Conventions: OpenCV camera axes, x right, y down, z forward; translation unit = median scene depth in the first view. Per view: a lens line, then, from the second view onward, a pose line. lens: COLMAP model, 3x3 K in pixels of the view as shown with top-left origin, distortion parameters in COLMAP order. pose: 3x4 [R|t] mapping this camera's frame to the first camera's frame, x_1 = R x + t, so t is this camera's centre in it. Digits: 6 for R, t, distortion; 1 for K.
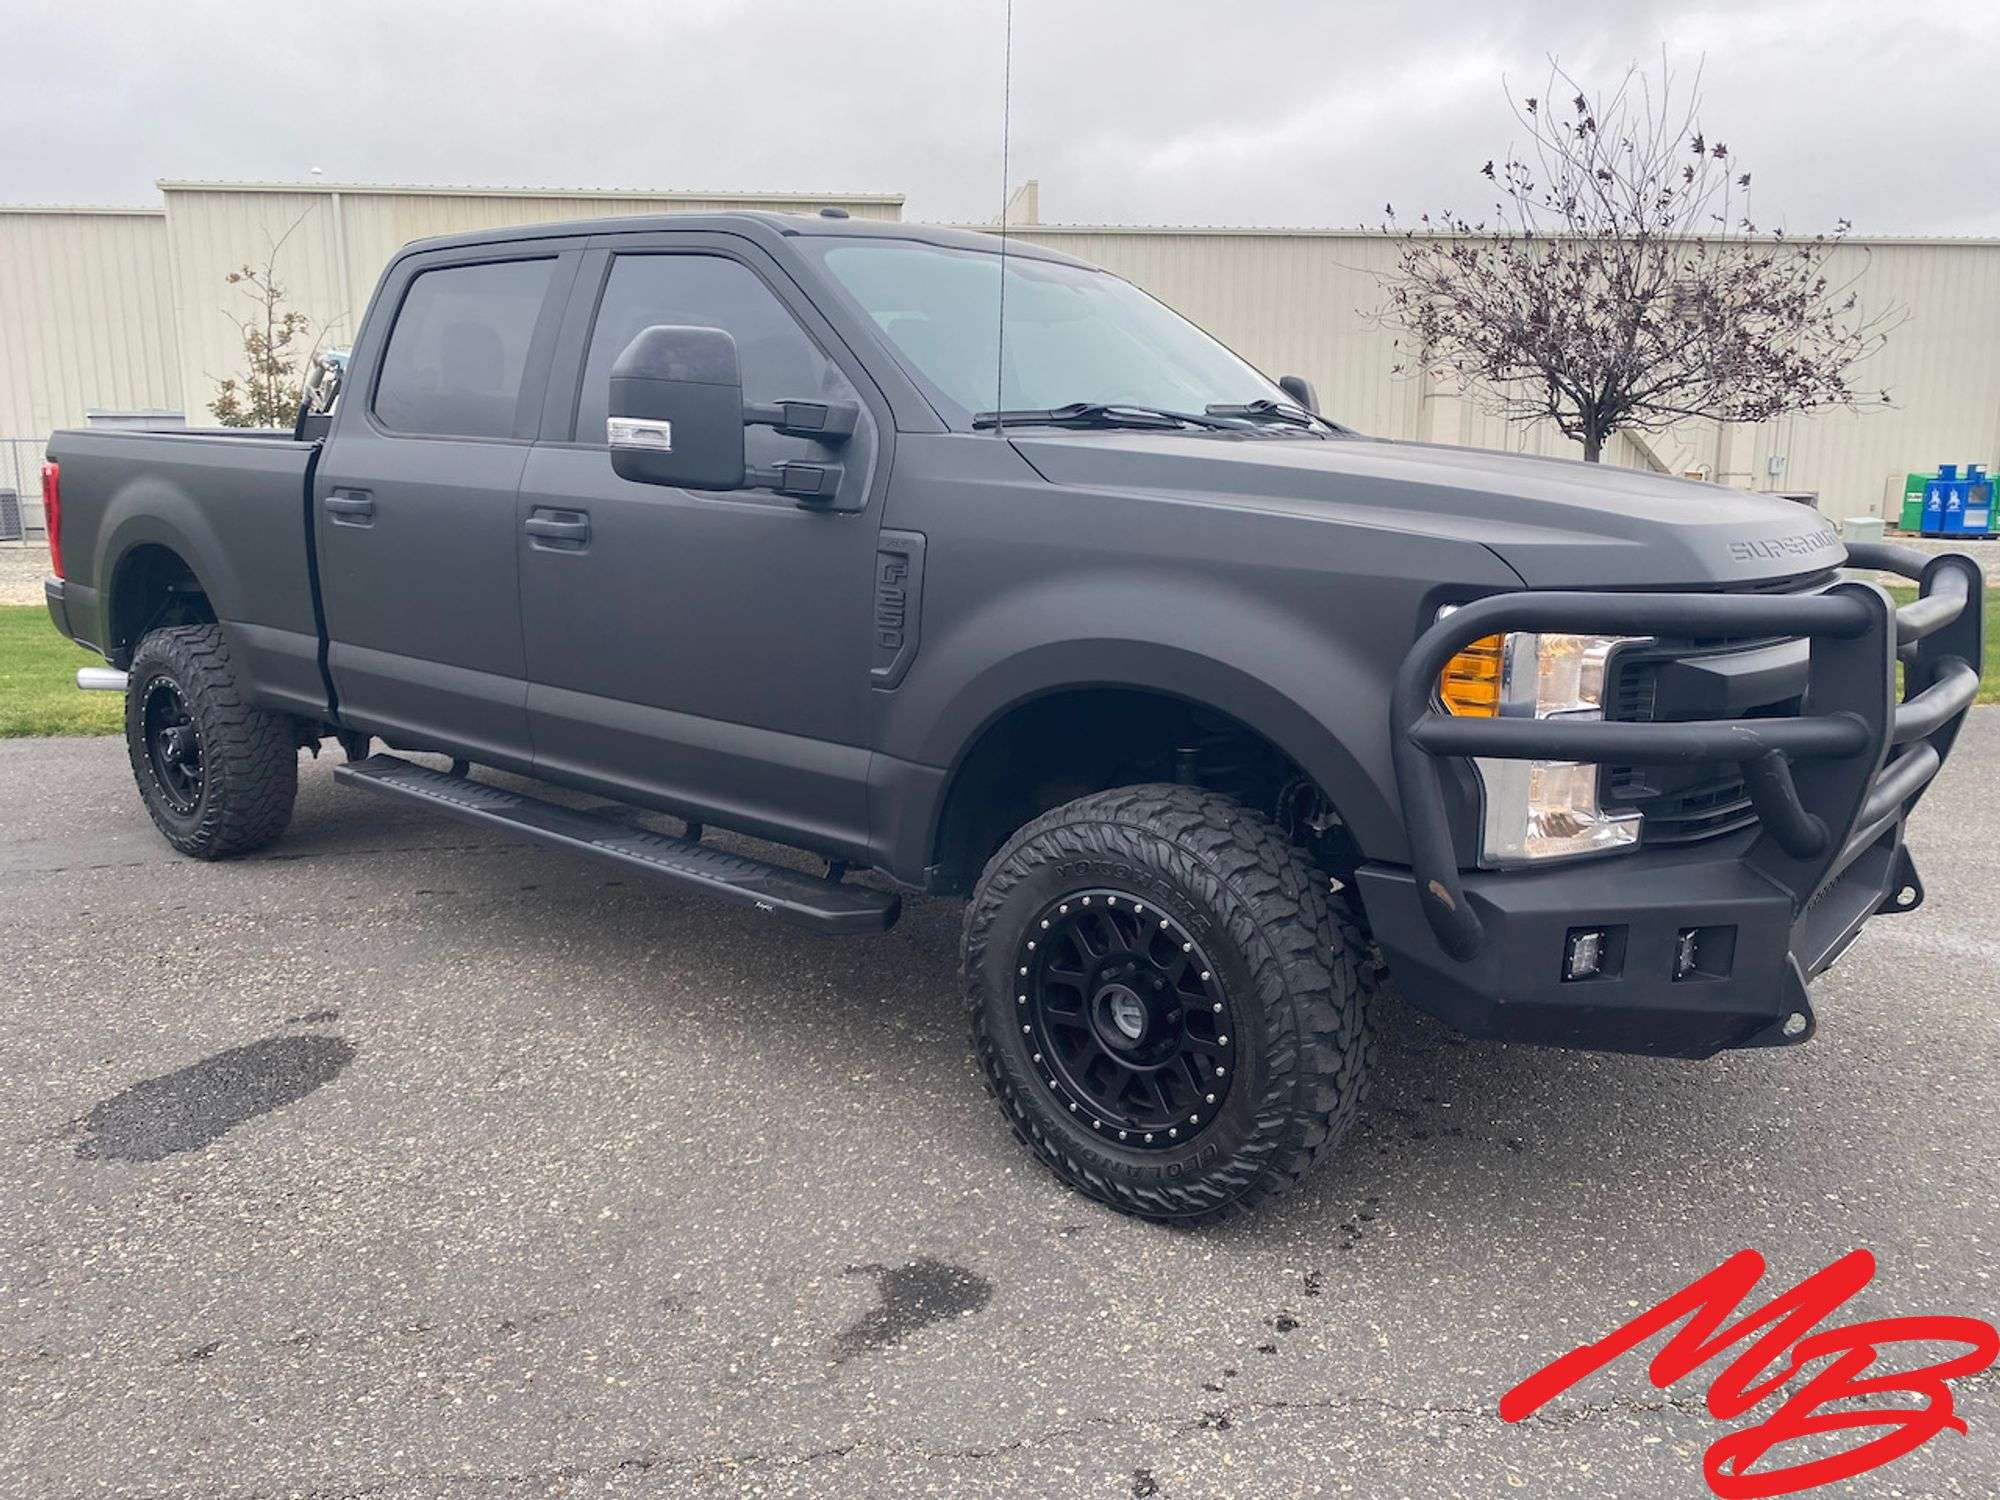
lens RADIAL K [[1536.5, 0, 1001.7], [0, 1536.5, 766.3], [0, 0, 1]] dist [0.011658, -0.002921]
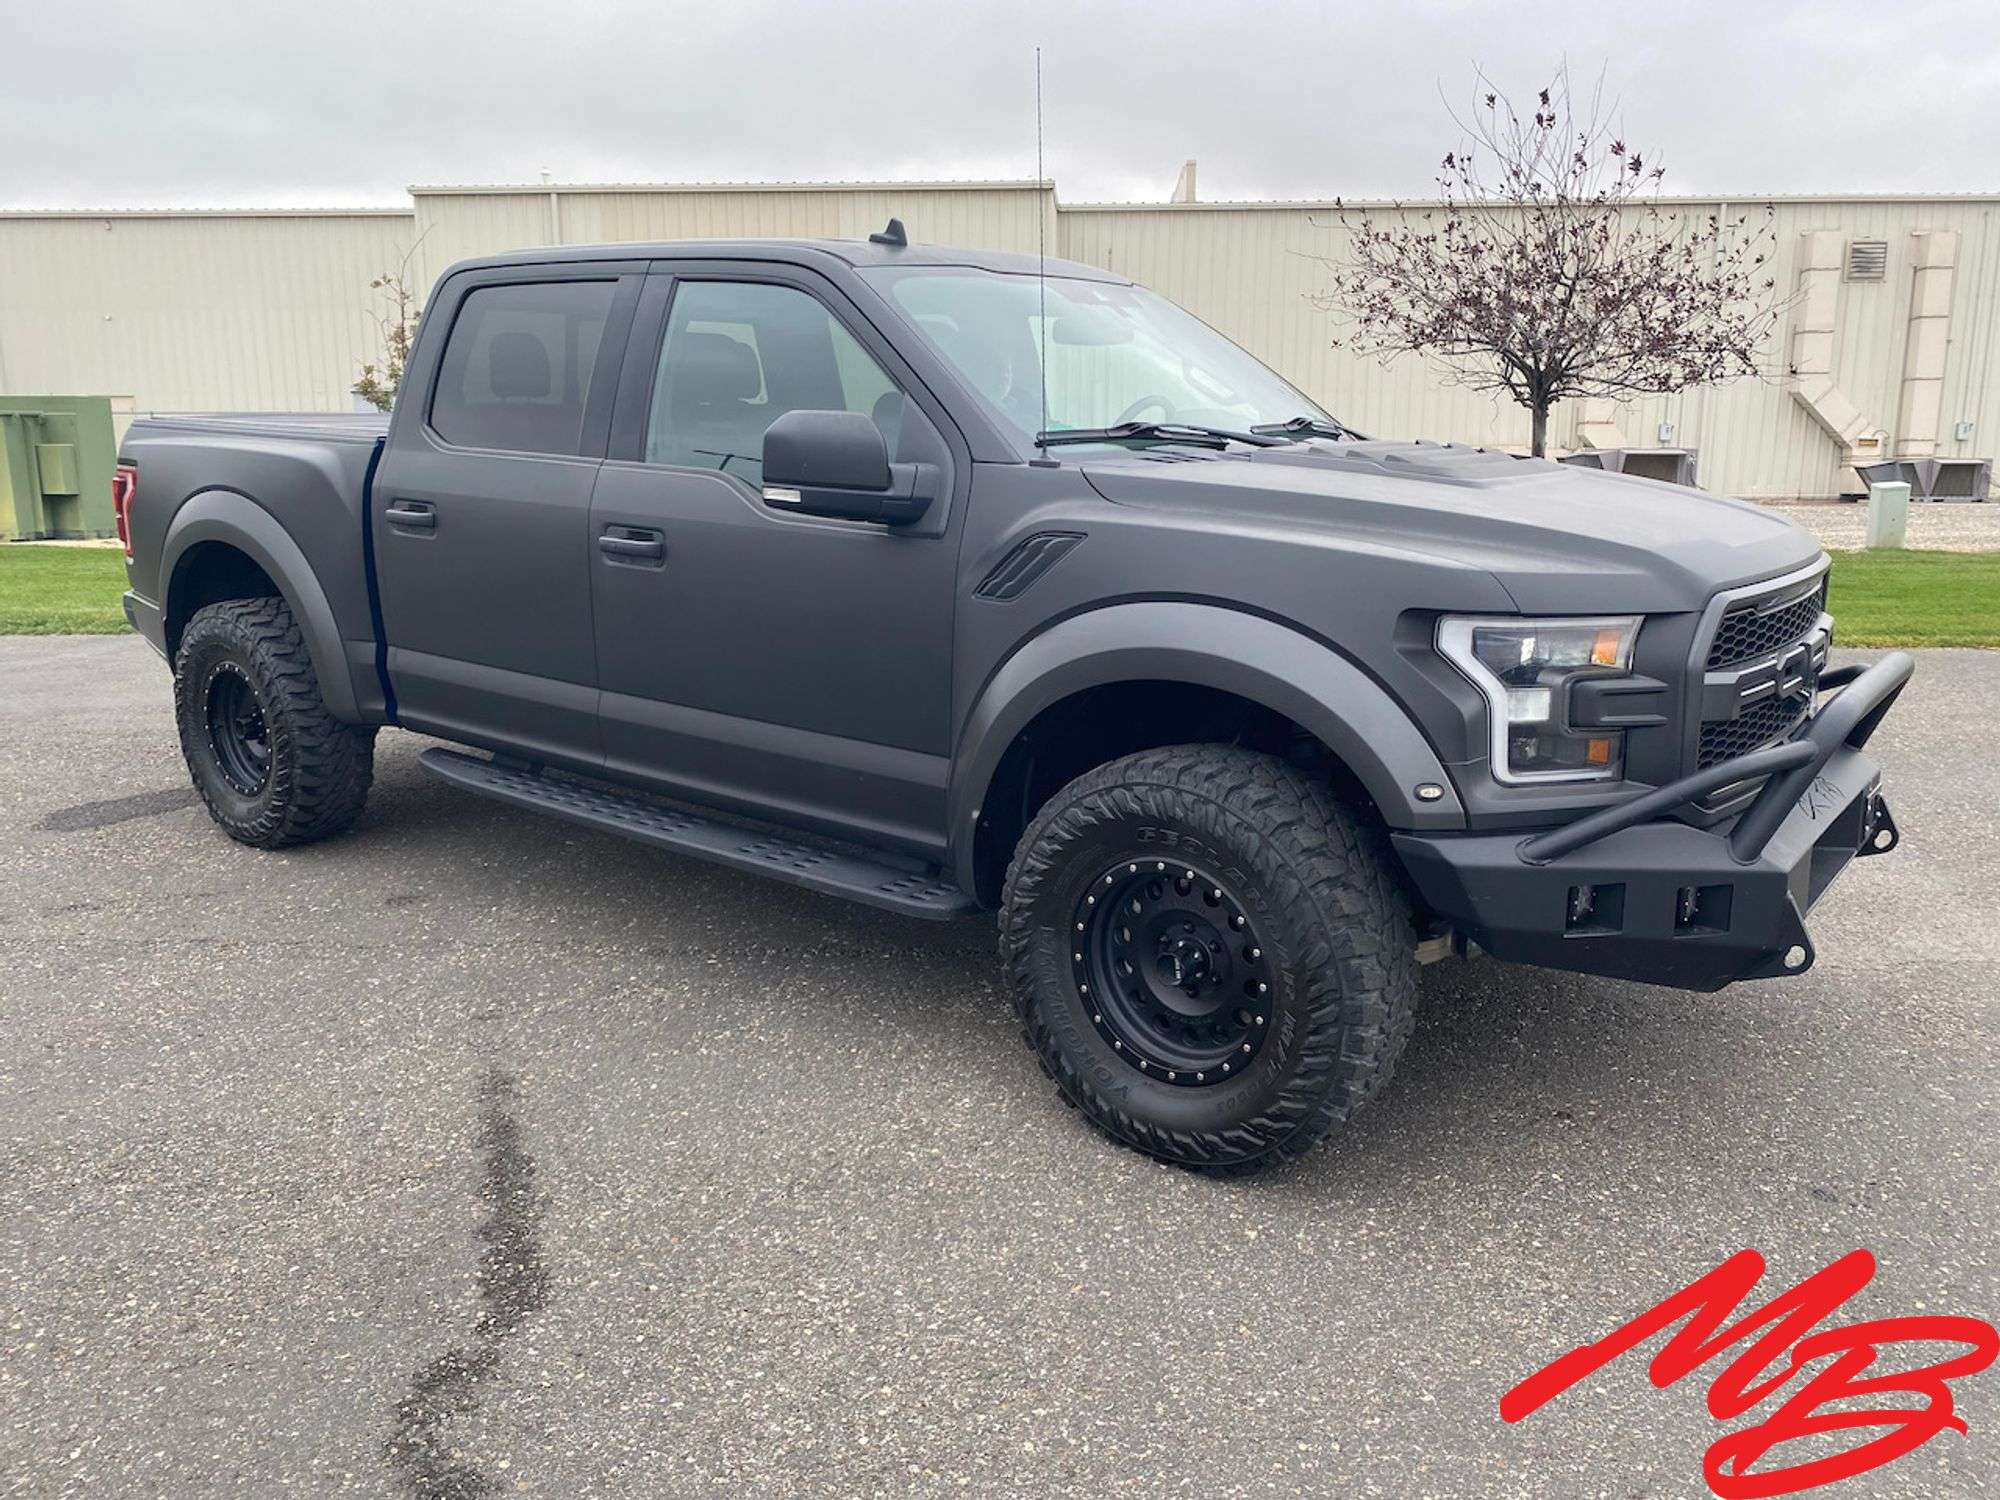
lens RADIAL K [[1536.5, 0, 1018.9], [0, 1536.5, 745.6], [0, 0, 1]] dist [0.011658, -0.002921]
pose [[0.987305, 0.030441, -0.155890, 0.208690], [-0.029313, 0.999525, 0.009527, 0.029804], [0.156106, -0.004837, 0.987728, -0.148041]]
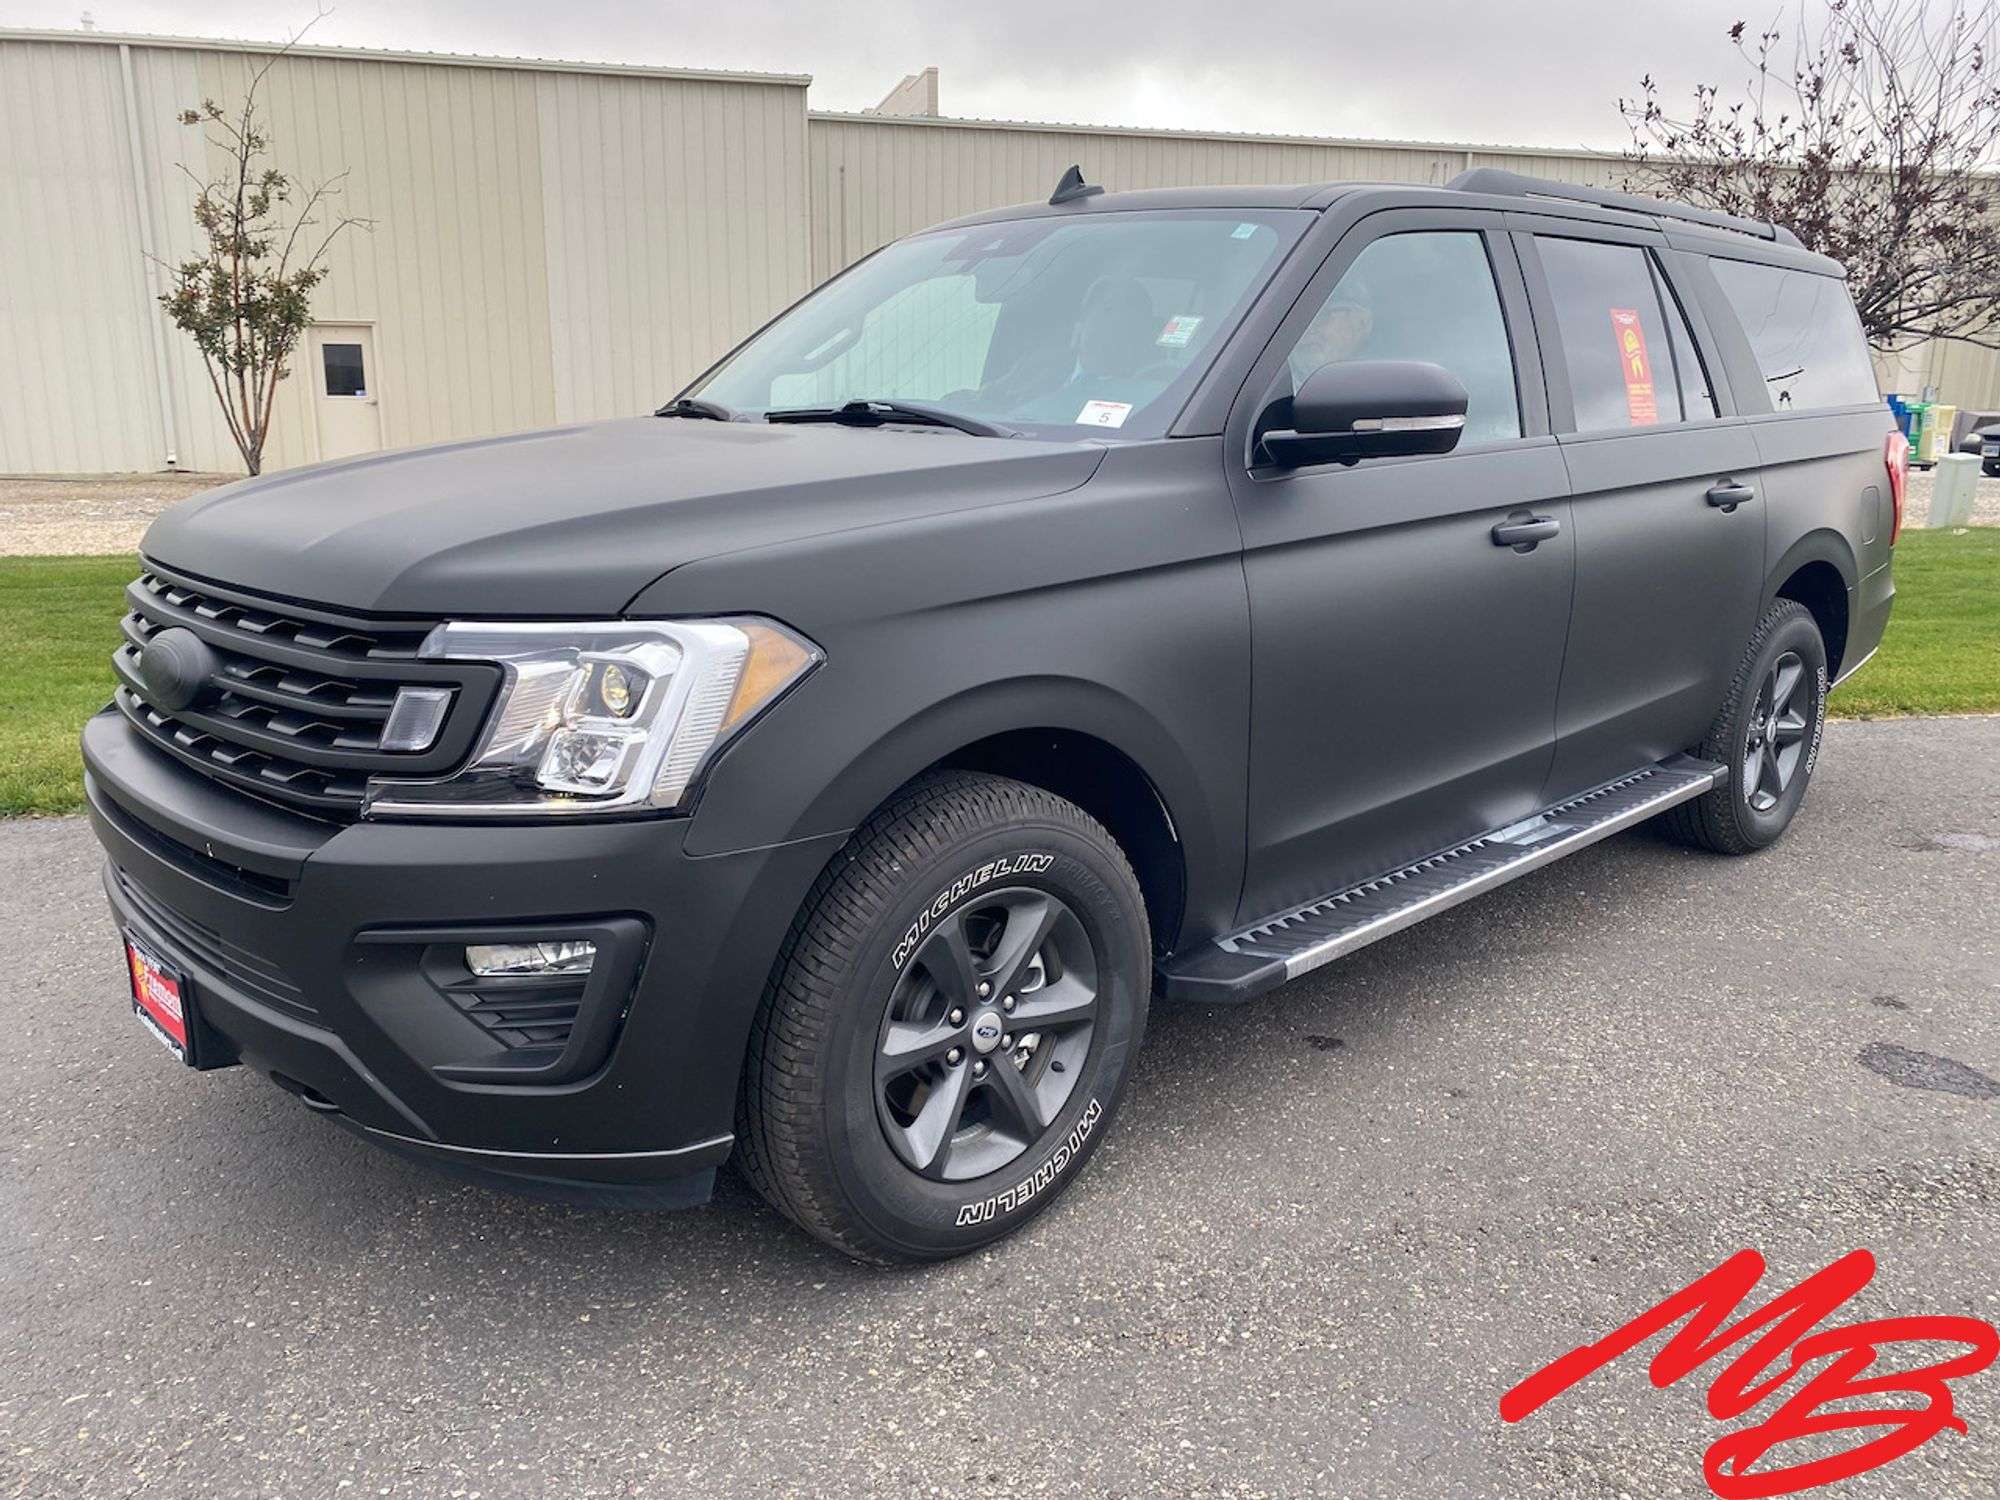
lens RADIAL K [[1536.5, 0, 997.5], [0, 1536.5, 758.0], [0, 0, 1]] dist [0.011658, -0.002921]
pose [[0.988862, -0.026380, 0.146481, -0.222512], [0.019664, 0.998696, 0.047108, -0.044743], [-0.147533, -0.043703, 0.988091, 0.212751]]
